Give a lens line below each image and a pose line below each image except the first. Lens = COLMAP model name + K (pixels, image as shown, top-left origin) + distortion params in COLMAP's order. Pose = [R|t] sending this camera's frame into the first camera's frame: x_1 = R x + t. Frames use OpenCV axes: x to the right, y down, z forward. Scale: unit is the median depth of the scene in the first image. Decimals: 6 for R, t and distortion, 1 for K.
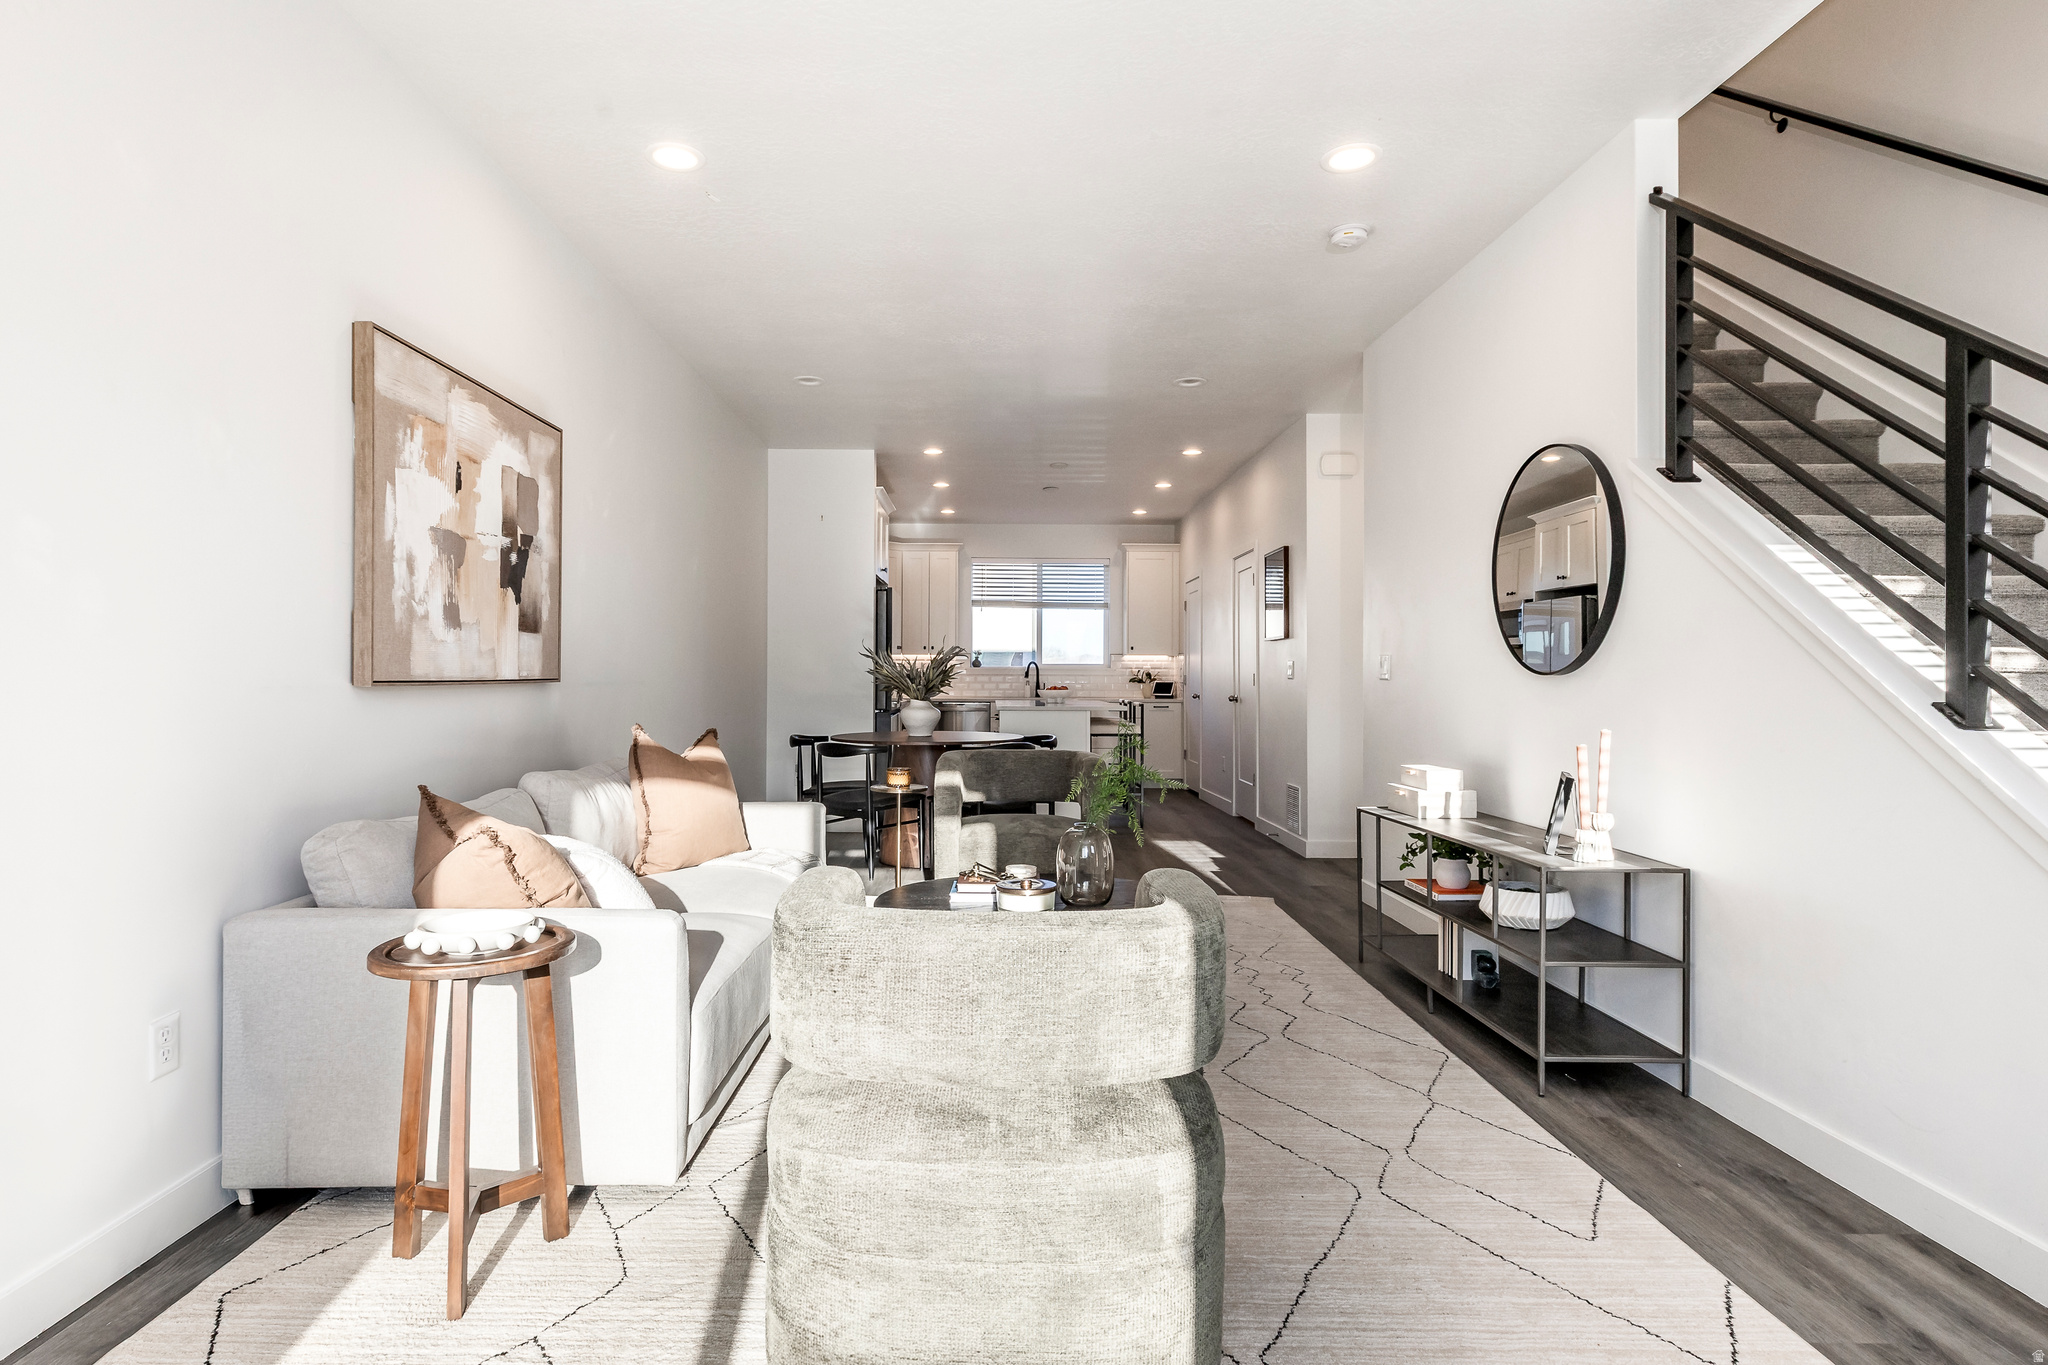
lens RADIAL K [[1085.7, 0, 986.1], [0, 1085.7, 659.2], [0, 0, 1]] dist [-0.002576, 0.001768]
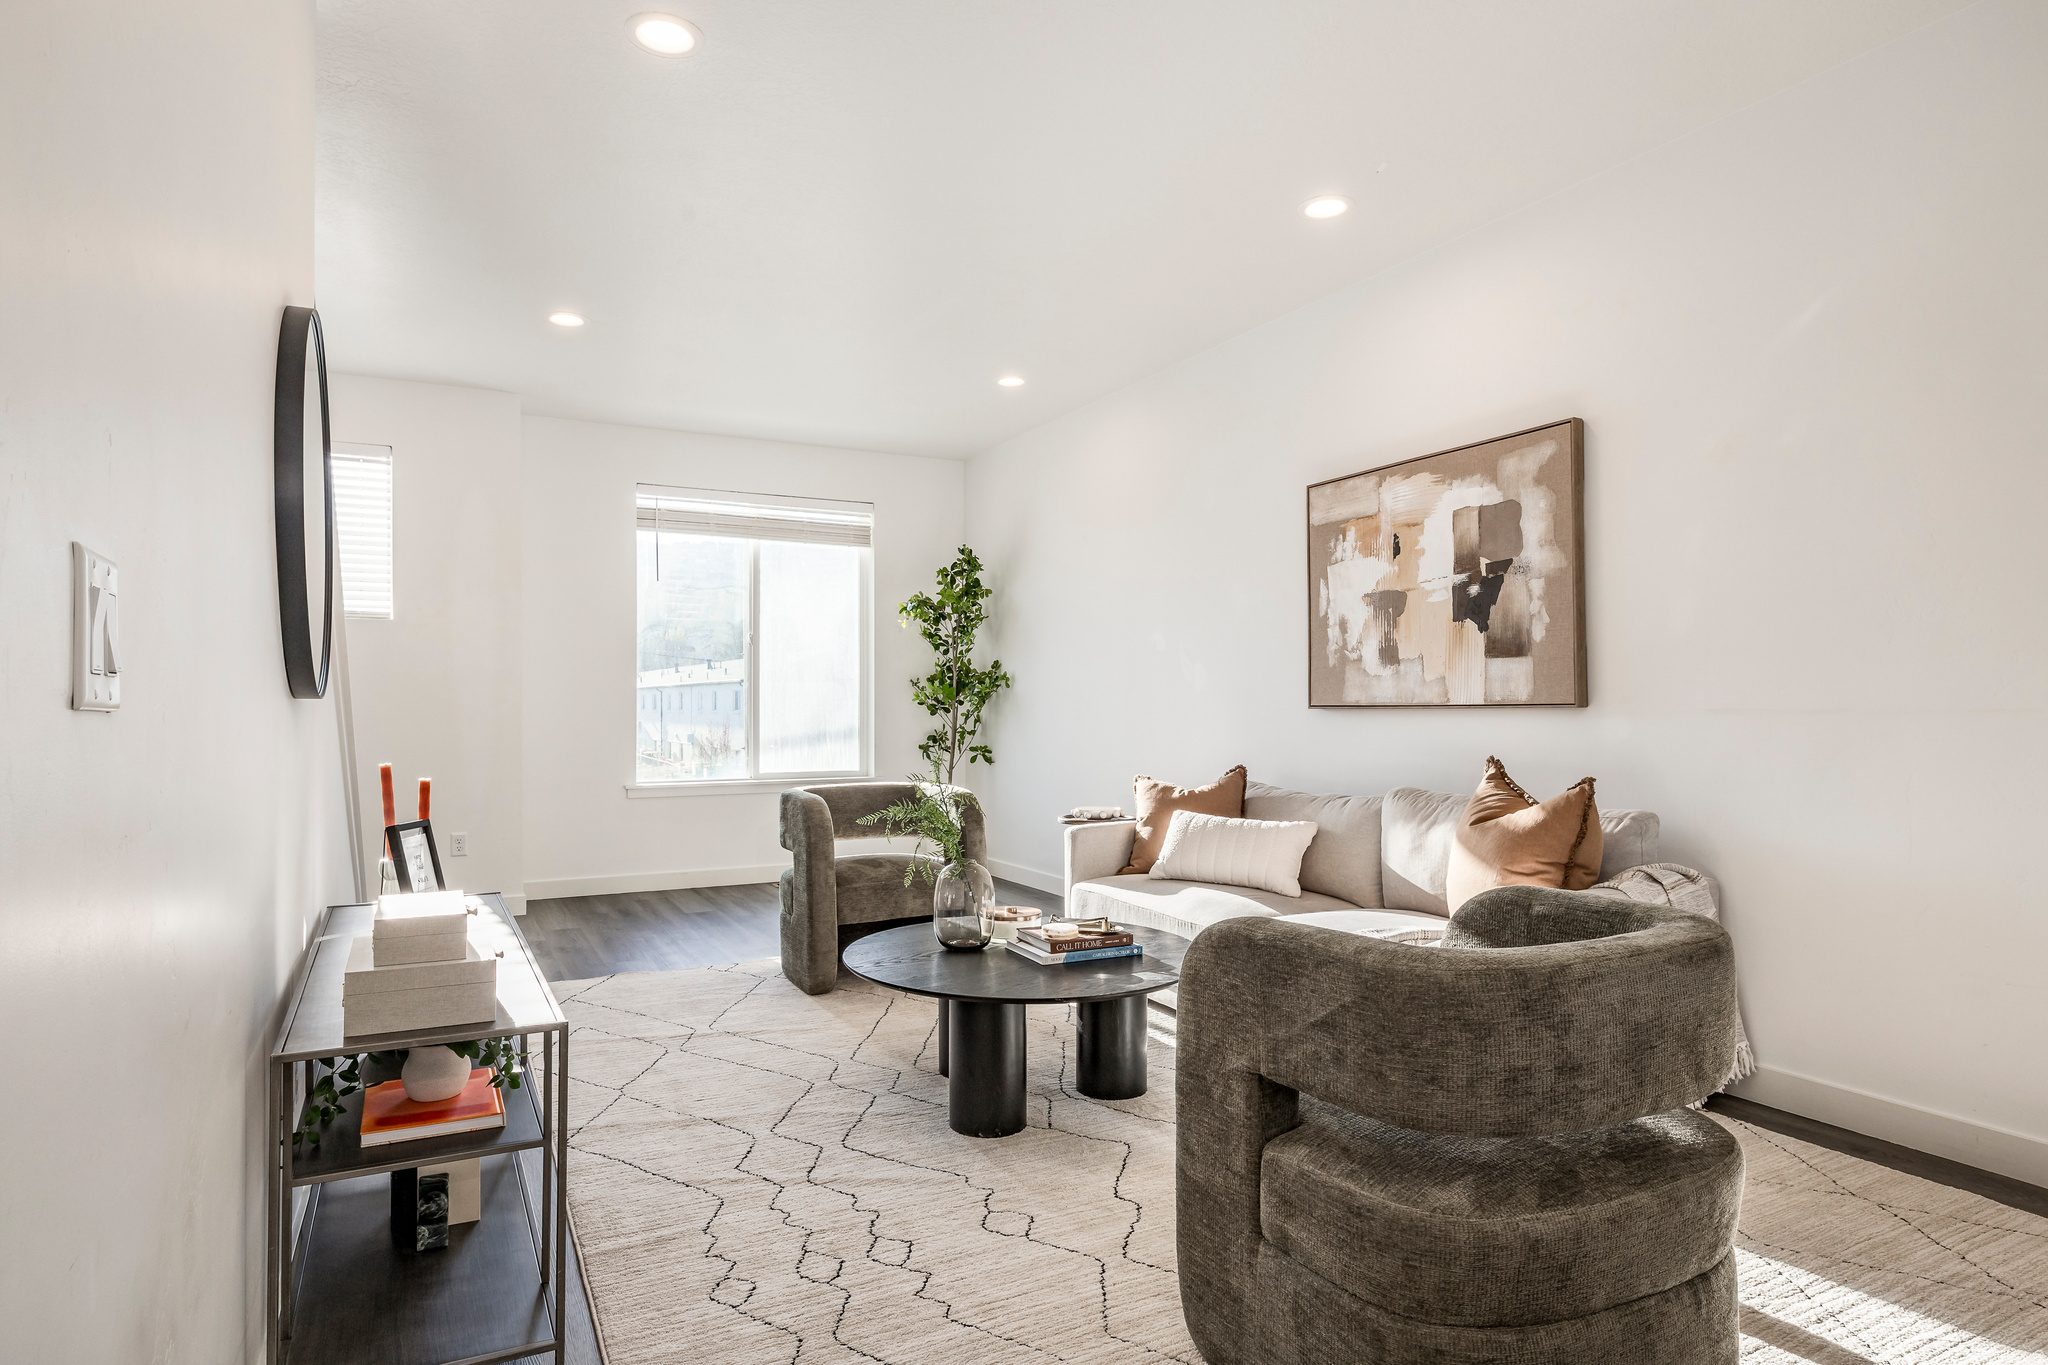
lens RADIAL K [[1156.8, 0, 1020.0], [0, 1156.8, 685.8], [0, 0, 1]] dist [-0.003834, 0.001977]
pose [[-0.886550, -0.006577, -0.462586, 0.539128], [0.008337, 0.999509, -0.030191, 0.034423], [0.462557, -0.030622, -0.886060, 2.020314]]
